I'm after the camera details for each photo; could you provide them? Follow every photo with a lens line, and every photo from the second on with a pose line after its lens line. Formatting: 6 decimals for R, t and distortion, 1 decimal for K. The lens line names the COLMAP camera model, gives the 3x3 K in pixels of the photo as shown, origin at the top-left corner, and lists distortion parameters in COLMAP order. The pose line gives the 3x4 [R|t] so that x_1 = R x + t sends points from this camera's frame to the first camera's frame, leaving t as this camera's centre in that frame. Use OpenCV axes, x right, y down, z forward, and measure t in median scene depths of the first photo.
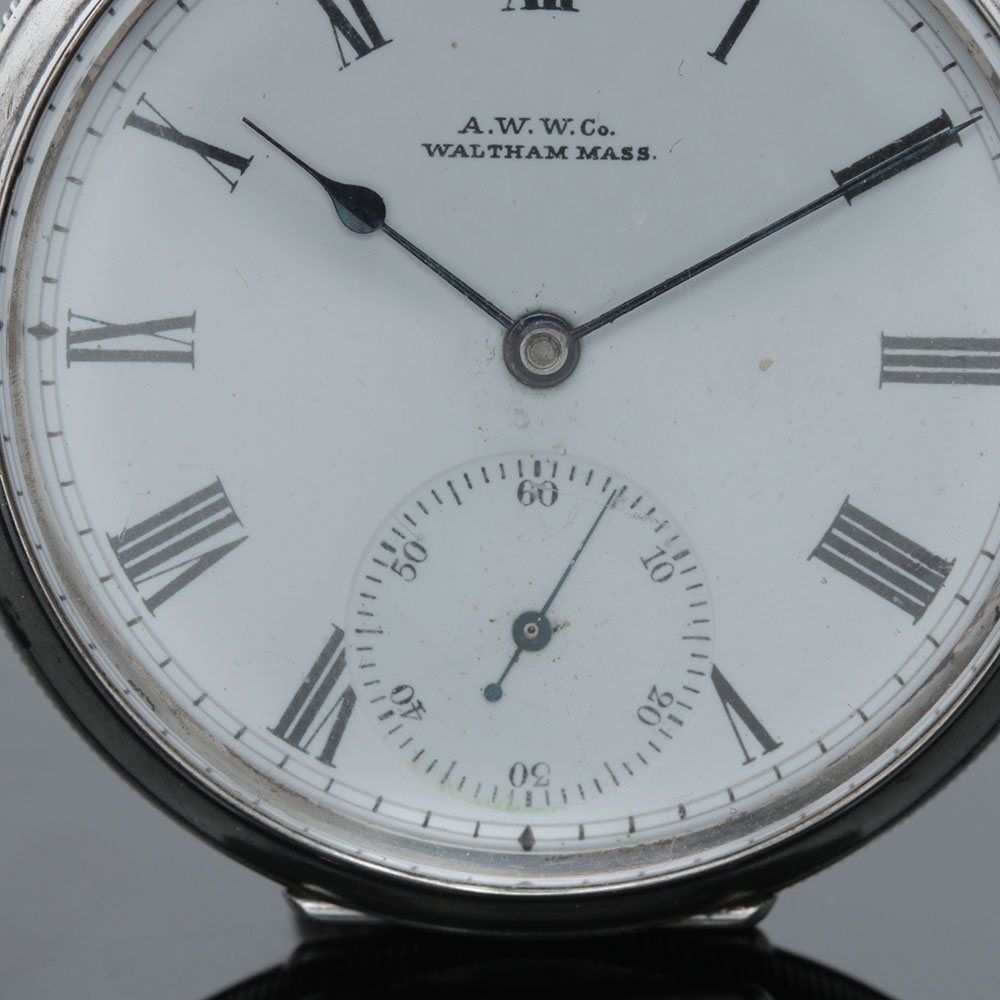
lens RADIAL K [[3107.3, 0, 500.6], [0, 3107.3, 503.0], [0, 0, 1]] dist [0.029165, 0.000000]
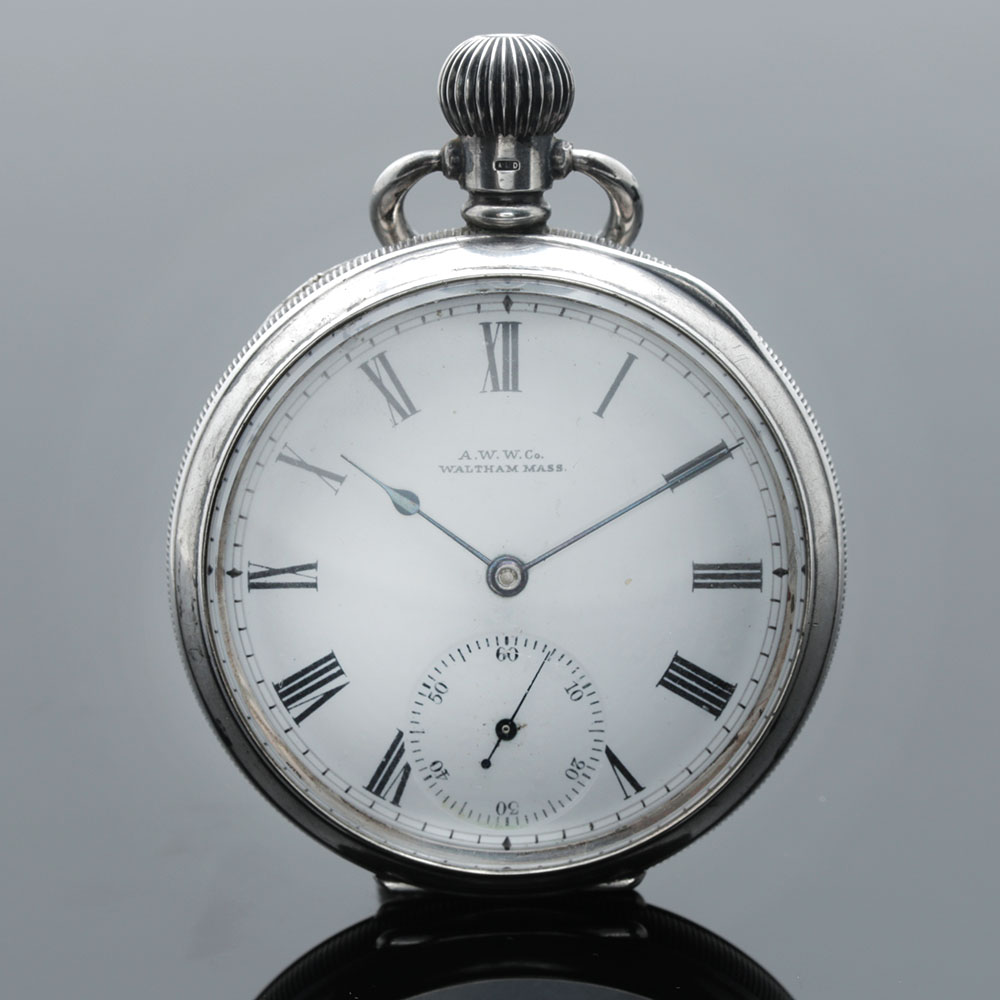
lens RADIAL K [[3107.3, 0, 499.5], [0, 3107.3, 496.9], [0, 0, 1]] dist [0.029165, 0.000000]
pose [[0.999537, -0.027694, -0.012591, 0.032966], [0.027628, 0.999604, -0.005357, -0.085949], [0.012734, 0.005006, 0.999906, -0.827653]]
